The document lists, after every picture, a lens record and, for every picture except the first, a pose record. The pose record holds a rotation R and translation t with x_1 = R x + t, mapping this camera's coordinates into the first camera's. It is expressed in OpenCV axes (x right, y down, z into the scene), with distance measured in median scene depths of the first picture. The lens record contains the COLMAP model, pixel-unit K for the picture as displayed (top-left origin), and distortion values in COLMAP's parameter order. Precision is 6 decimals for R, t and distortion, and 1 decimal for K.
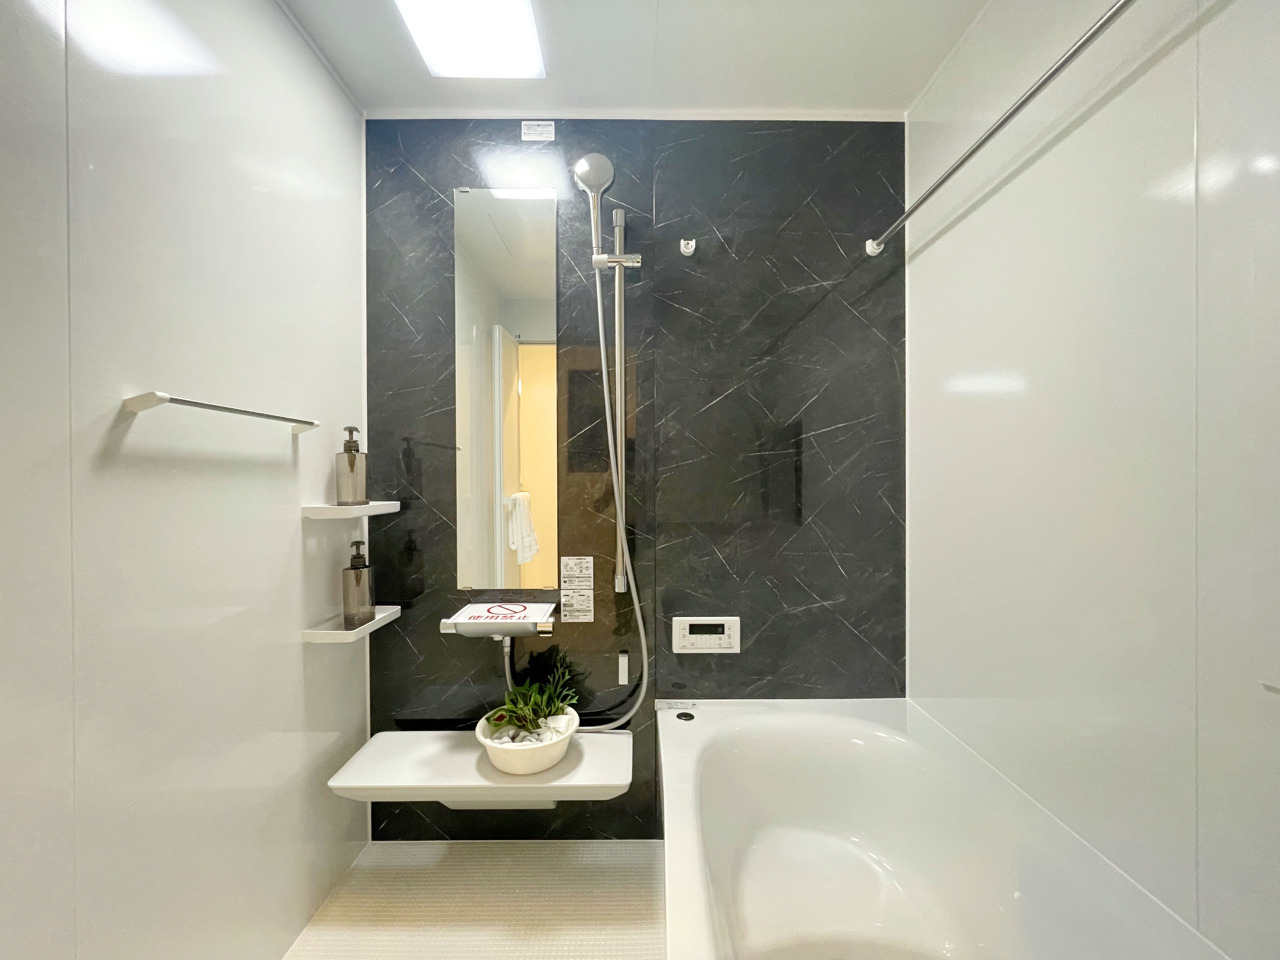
lens RADIAL K [[519.6, 0, 644.2], [0, 519.6, 482.5], [0, 0, 1]] dist [-0.003151, 0.001361]
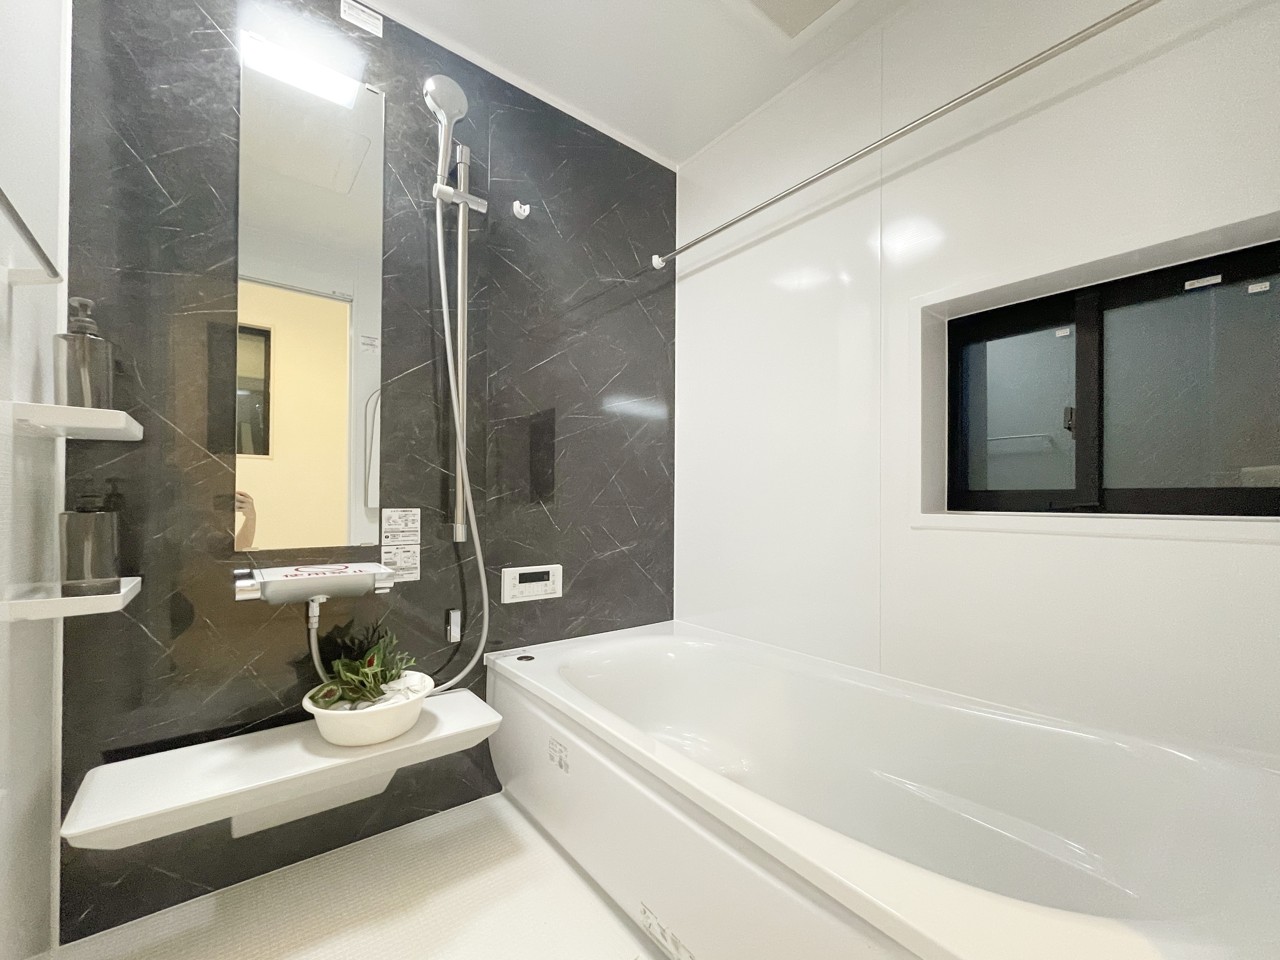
lens RADIAL K [[519.6, 0, 649.6], [0, 519.6, 492.1], [0, 0, 1]] dist [-0.003151, 0.001361]
pose [[0.789264, 0.015546, 0.613858, -0.343600], [-0.006975, 0.999842, -0.016354, 0.126051], [-0.614015, 0.008626, 0.789247, 0.027070]]
